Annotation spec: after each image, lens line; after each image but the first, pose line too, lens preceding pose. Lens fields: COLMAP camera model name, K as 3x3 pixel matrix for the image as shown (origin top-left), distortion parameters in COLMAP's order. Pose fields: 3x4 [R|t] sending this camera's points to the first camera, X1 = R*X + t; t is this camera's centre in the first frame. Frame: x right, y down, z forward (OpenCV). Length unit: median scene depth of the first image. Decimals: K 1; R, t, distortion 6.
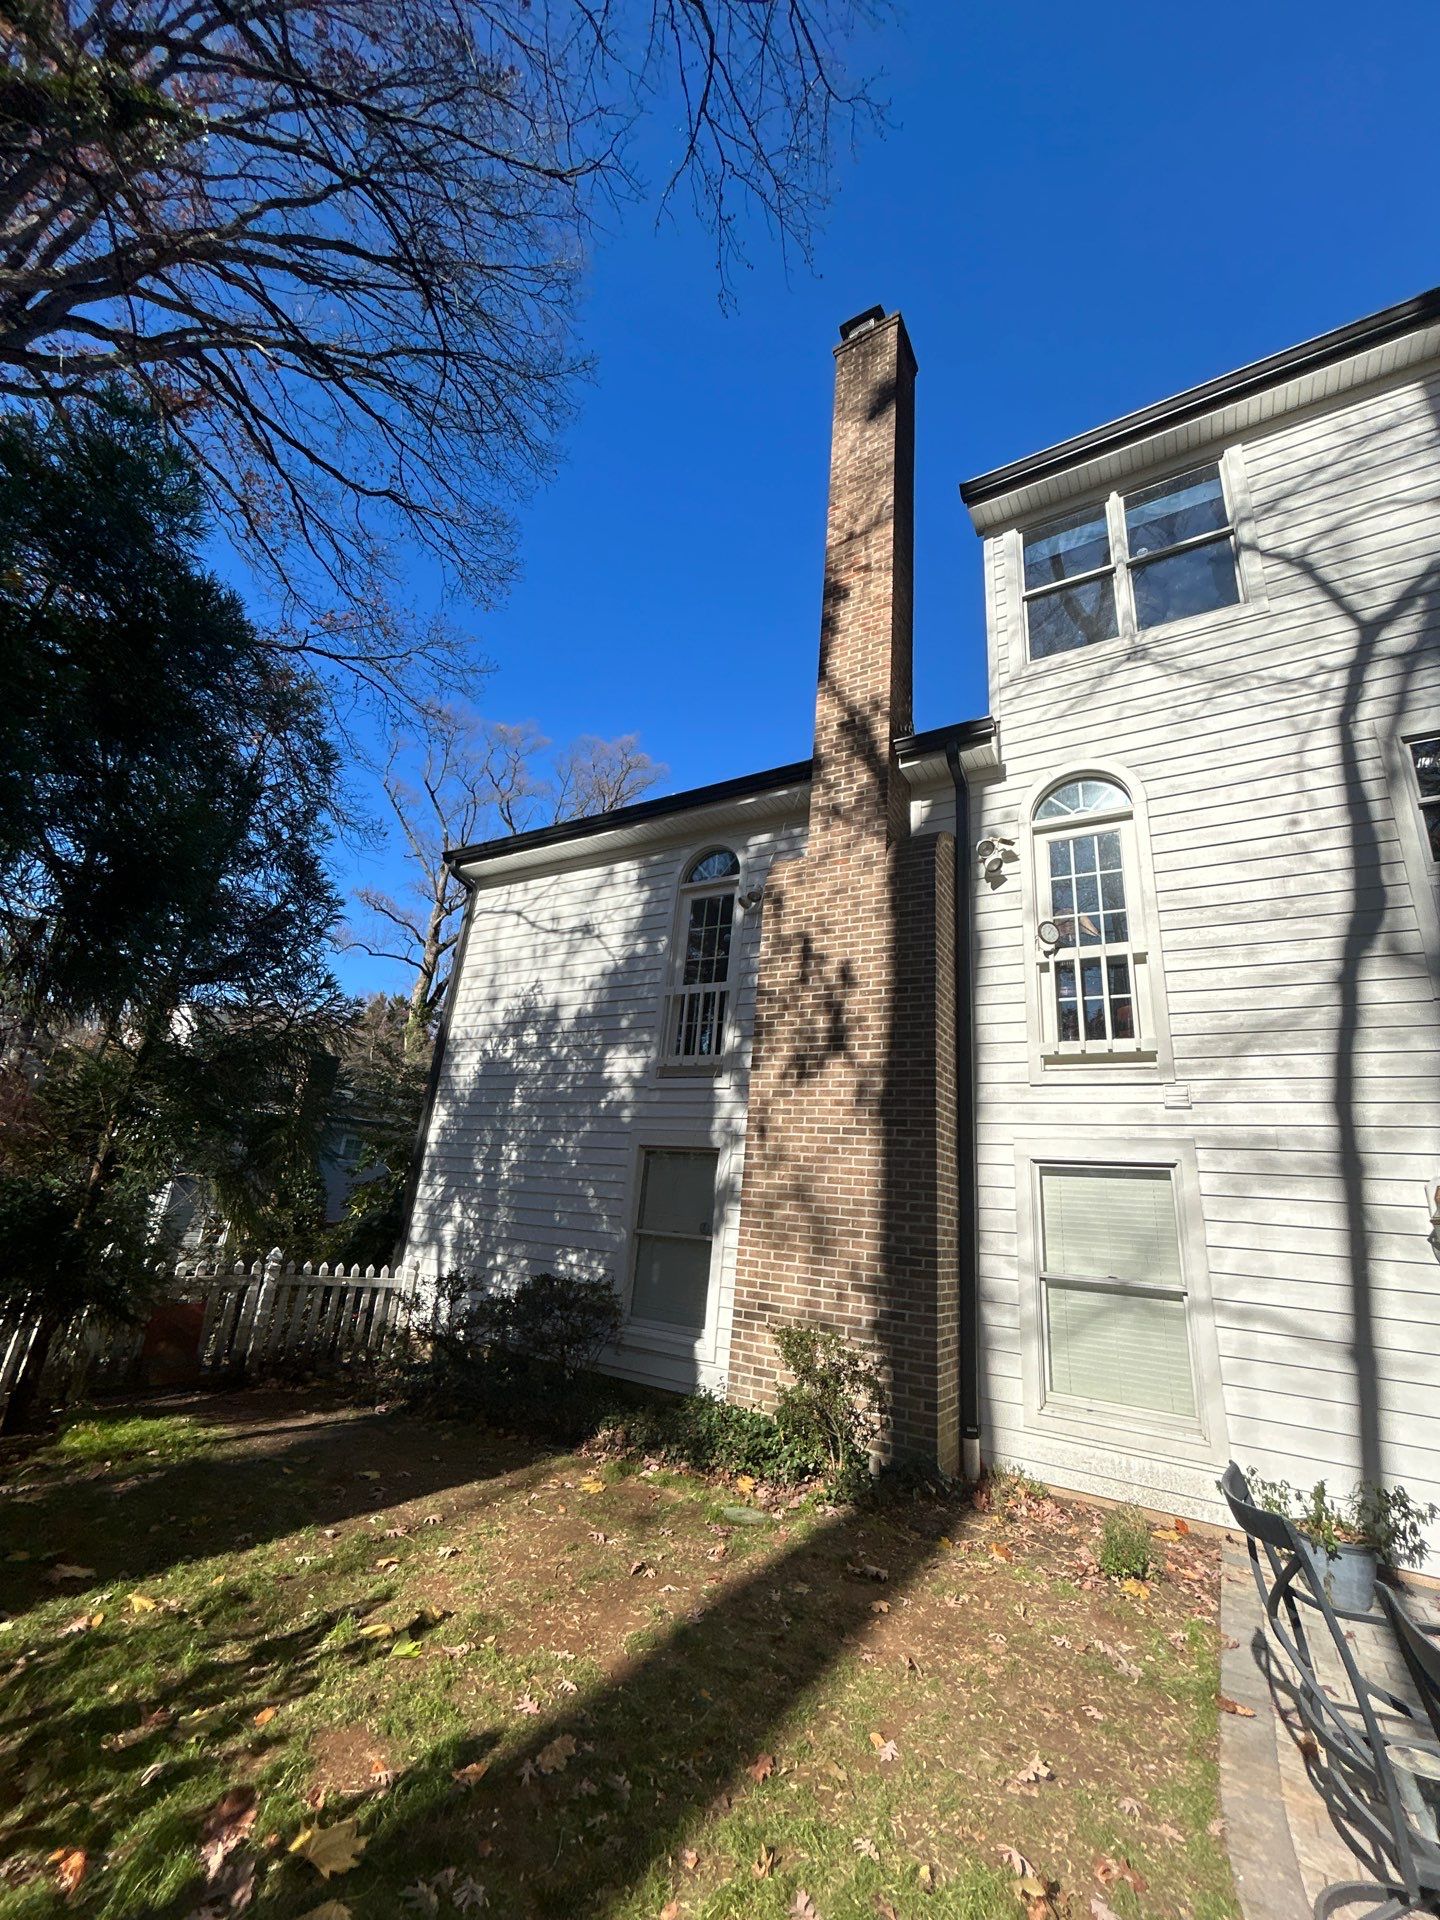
lens RADIAL K [[769.1, 0, 720.0], [0, 769.1, 960.0], [0, 0, 1]] dist [0.000849, -0.000708]
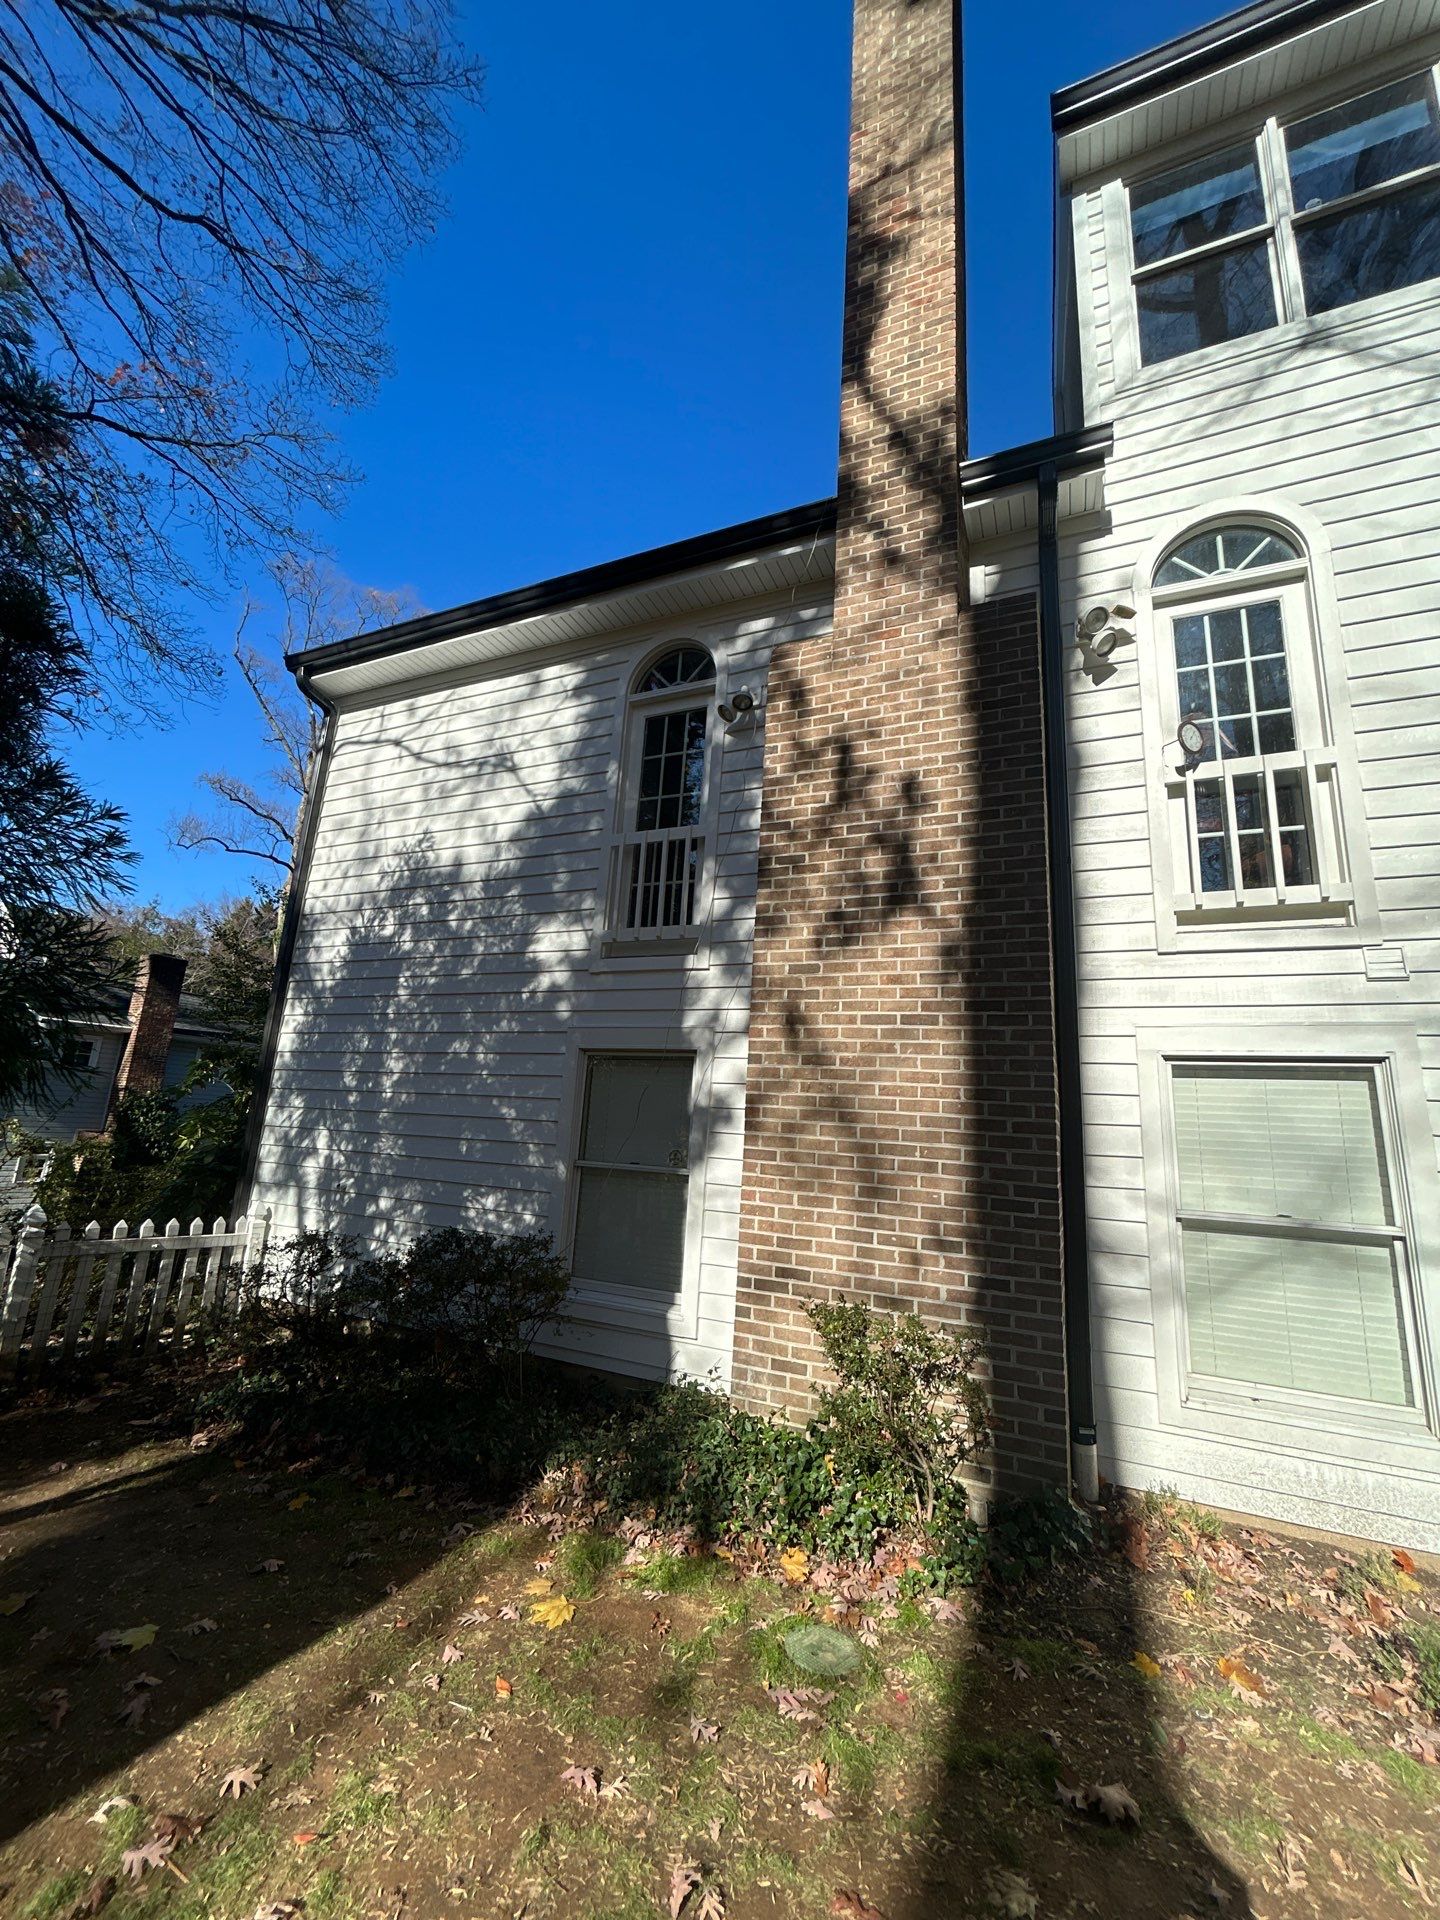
lens RADIAL K [[769.1, 0, 720.0], [0, 769.1, 960.0], [0, 0, 1]] dist [0.000849, -0.000708]
pose [[0.991244, 0.000794, 0.132039, -0.089823], [-0.015569, 0.993710, 0.110900, 0.096901], [-0.131121, -0.111985, 0.985021, 0.357224]]
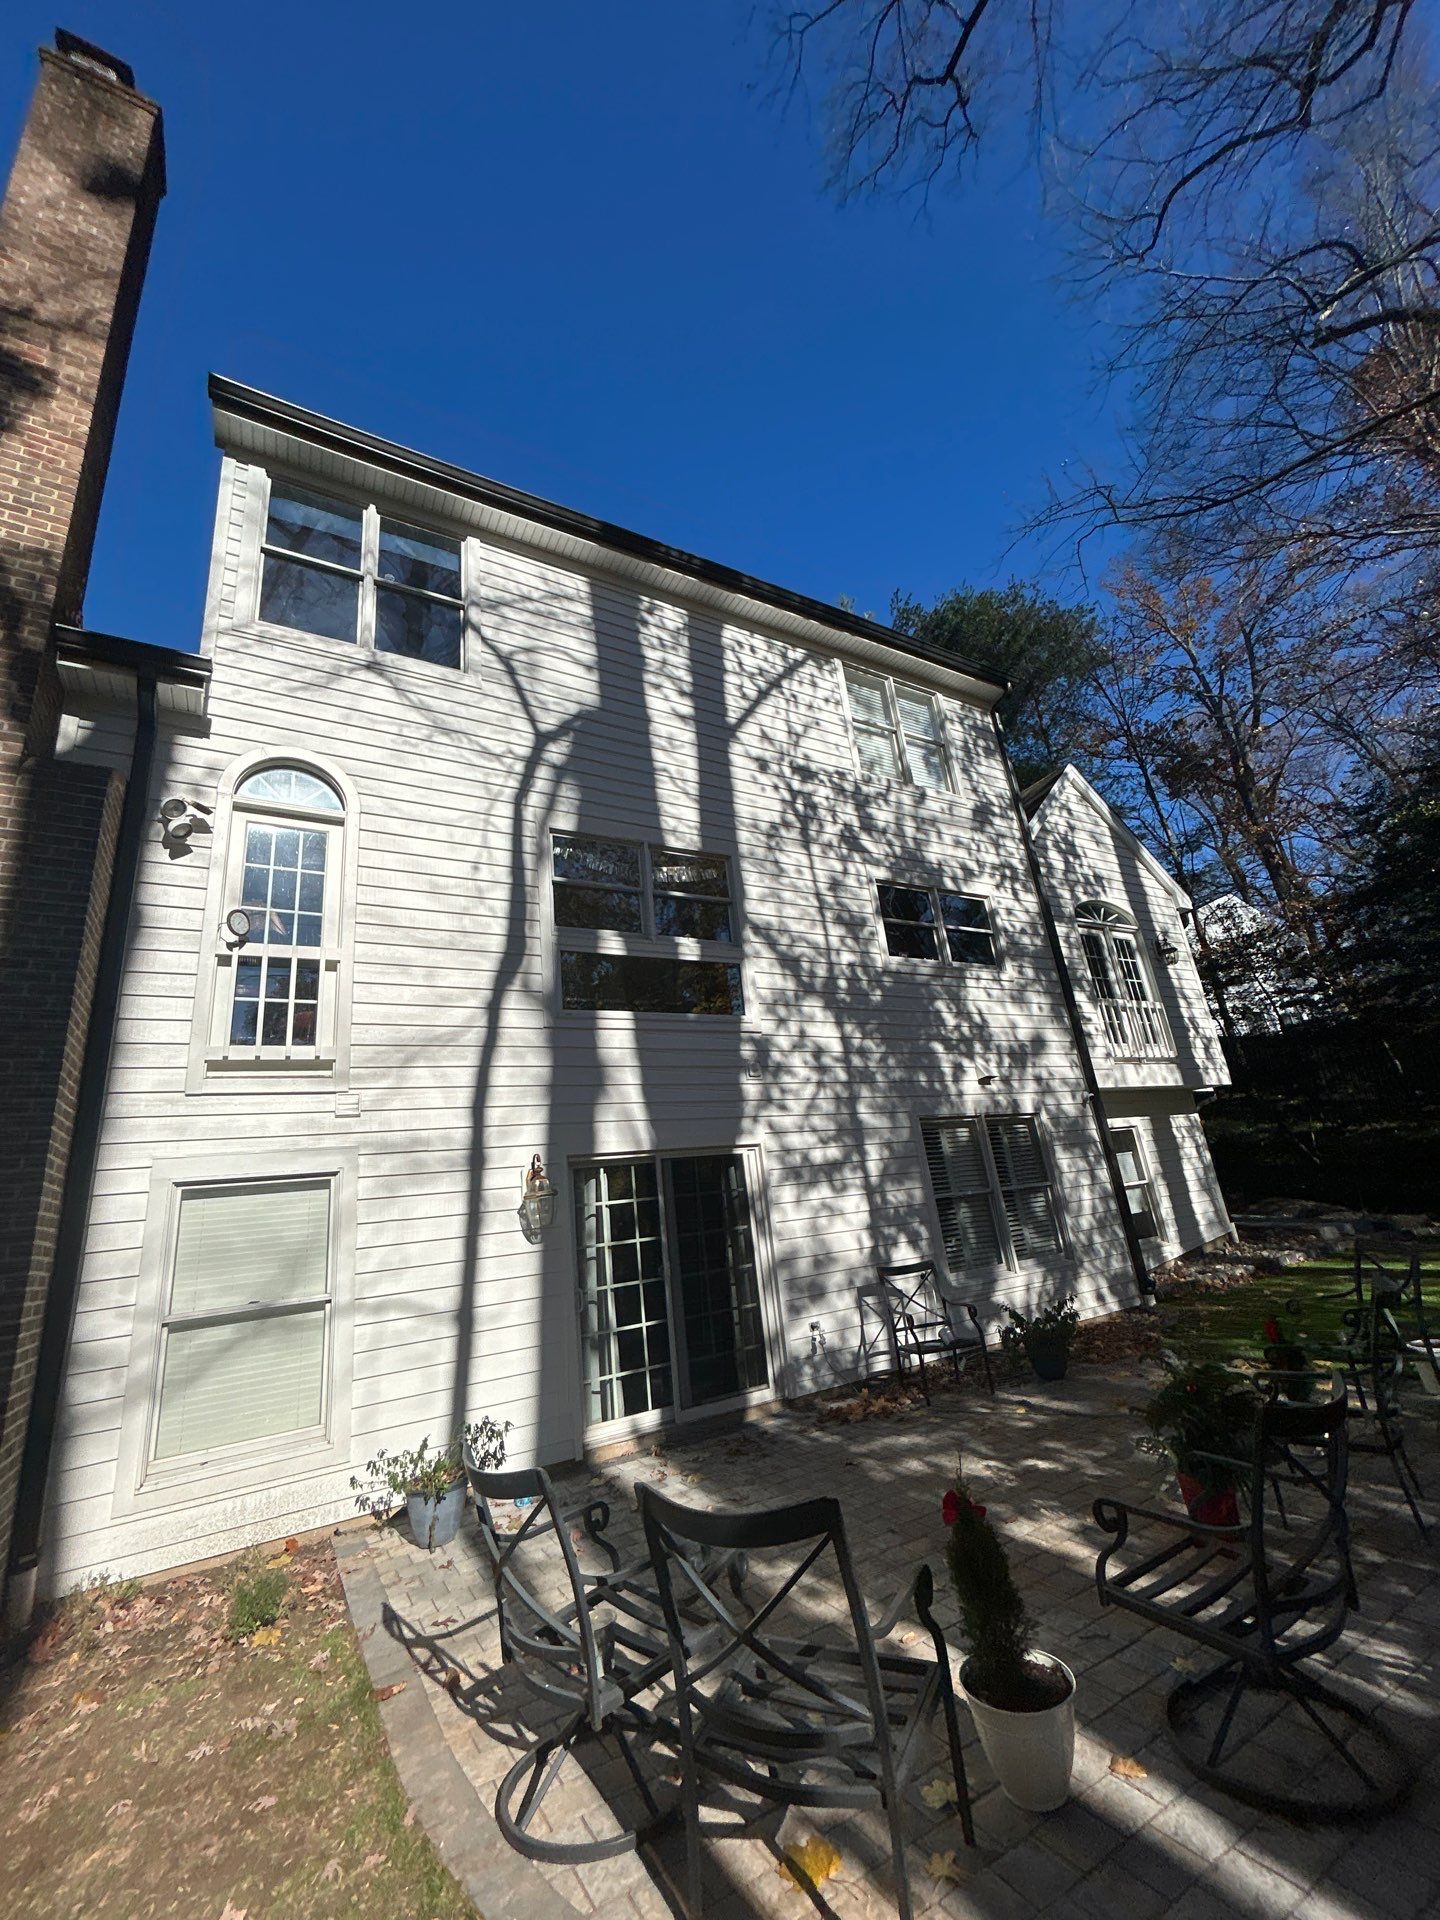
lens RADIAL K [[771.8, 0, 716.2], [0, 771.8, 958.2], [0, 0, 1]] dist [0.000893, 0.000137]
pose [[0.466163, 0.145559, 0.872642, -0.090850], [-0.136517, 0.986393, -0.091606, 0.011743], [-0.874103, -0.076427, 0.479691, 0.089153]]
